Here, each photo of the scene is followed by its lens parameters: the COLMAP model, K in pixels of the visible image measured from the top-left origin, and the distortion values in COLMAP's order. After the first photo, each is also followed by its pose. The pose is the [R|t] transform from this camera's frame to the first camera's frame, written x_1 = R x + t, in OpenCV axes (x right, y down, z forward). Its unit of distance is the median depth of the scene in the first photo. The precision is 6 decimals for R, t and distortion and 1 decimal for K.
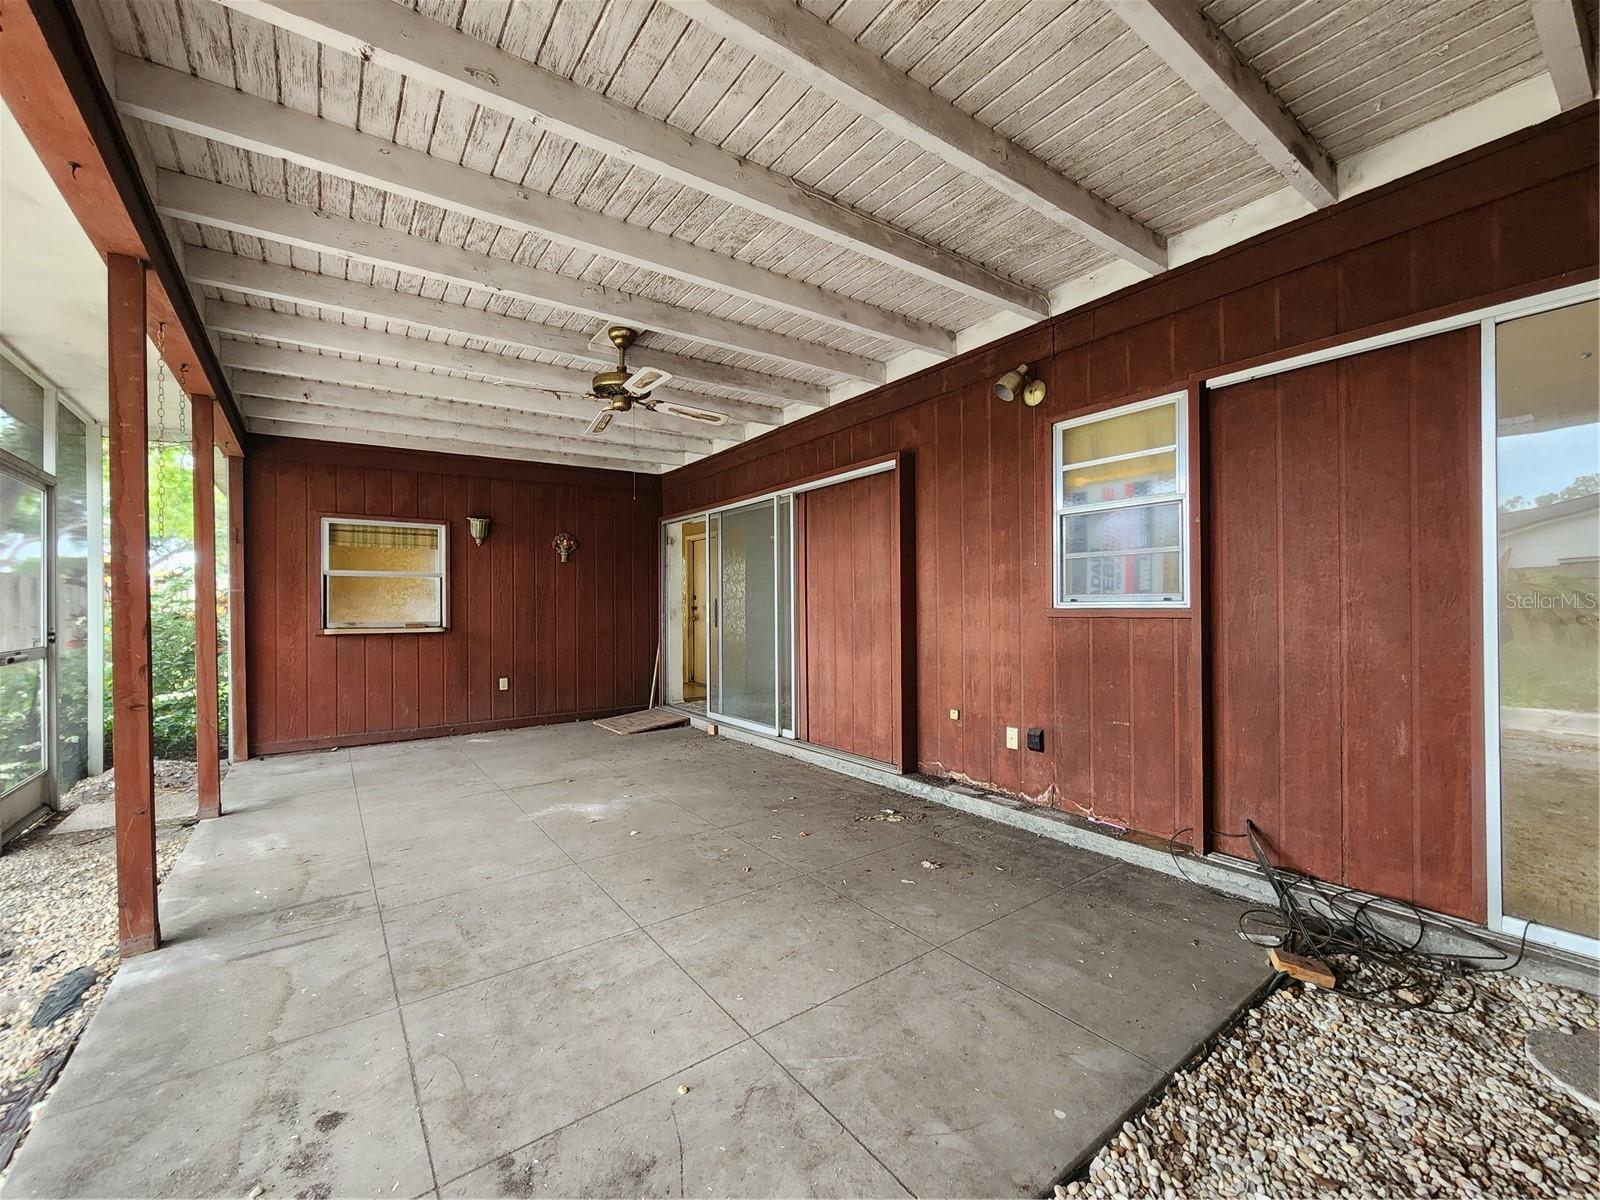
lens RADIAL K [[655.7, 0, 800.4], [0, 655.7, 602.3], [0, 0, 1]] dist [0.001103, -0.000832]
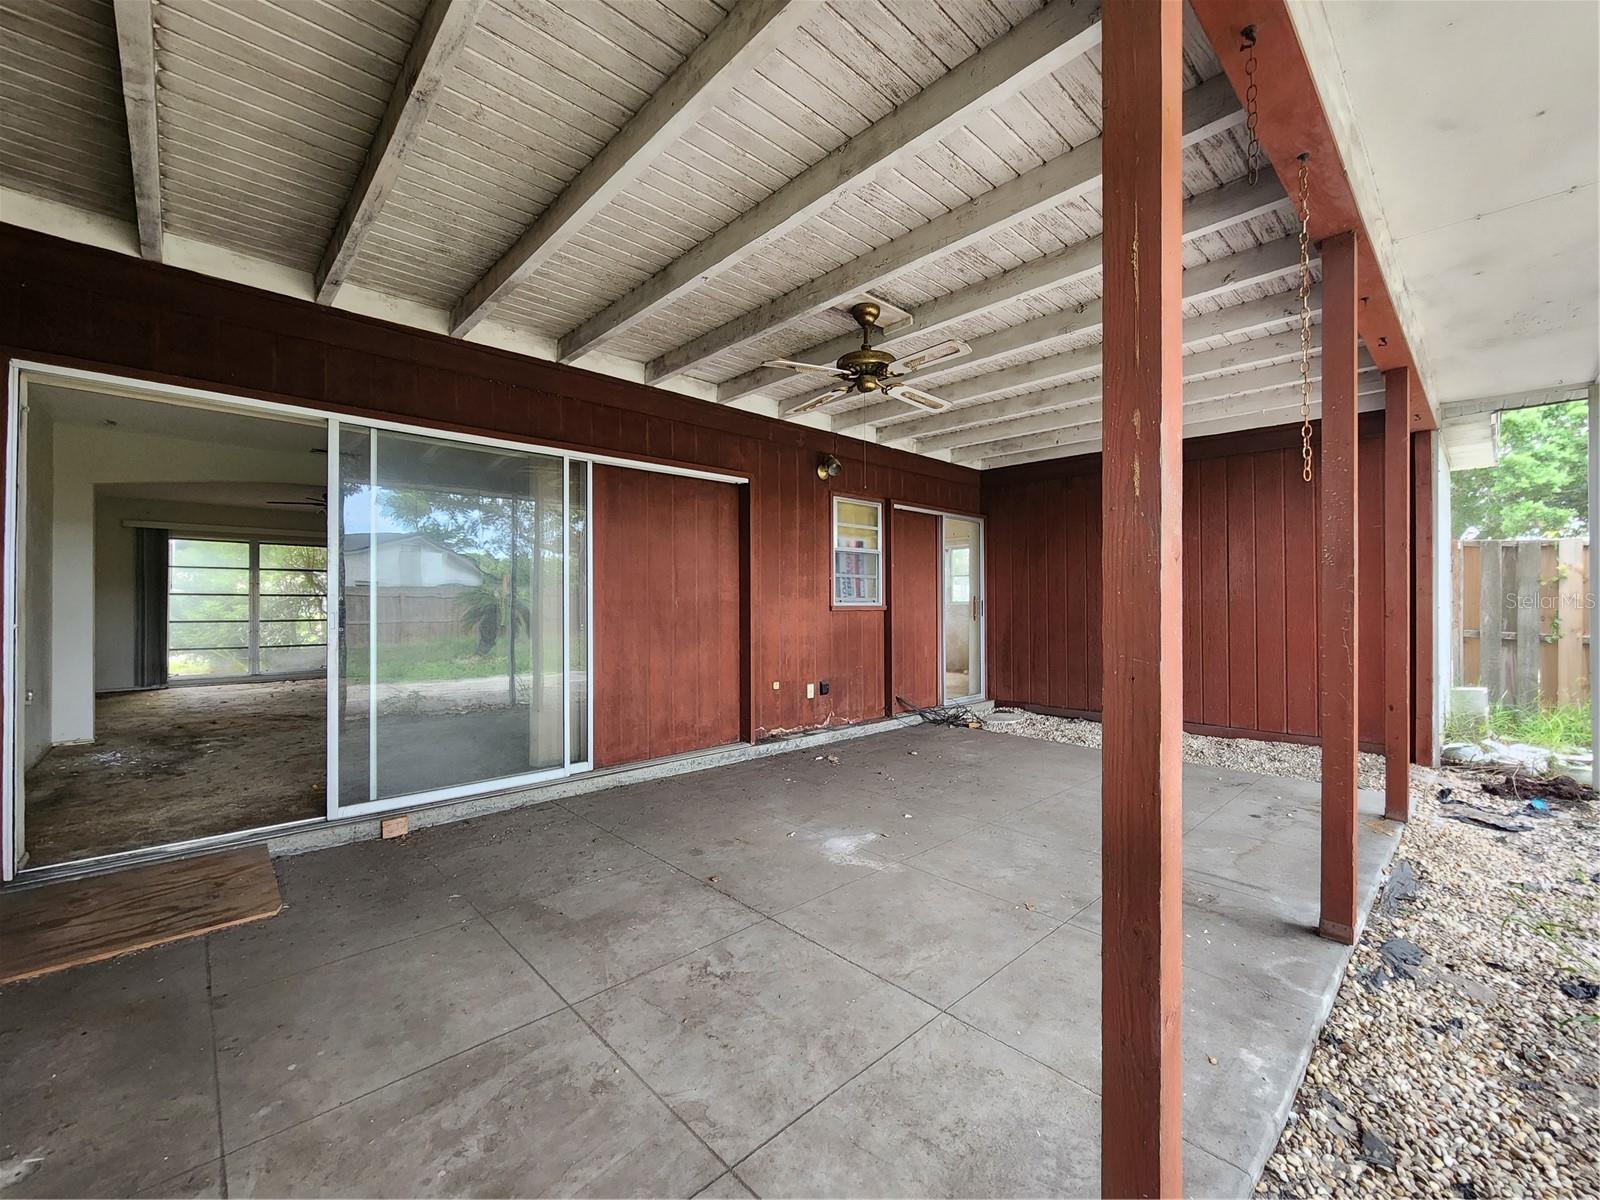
lens RADIAL K [[655.7, 0, 805.4], [0, 655.7, 601.5], [0, 0, 1]] dist [0.001103, -0.000832]
pose [[-0.124804, 0.016955, 0.992036, -1.139186], [0.000620, 0.999855, -0.017011, 0.024386], [-0.992181, -0.001508, -0.124797, 1.152868]]
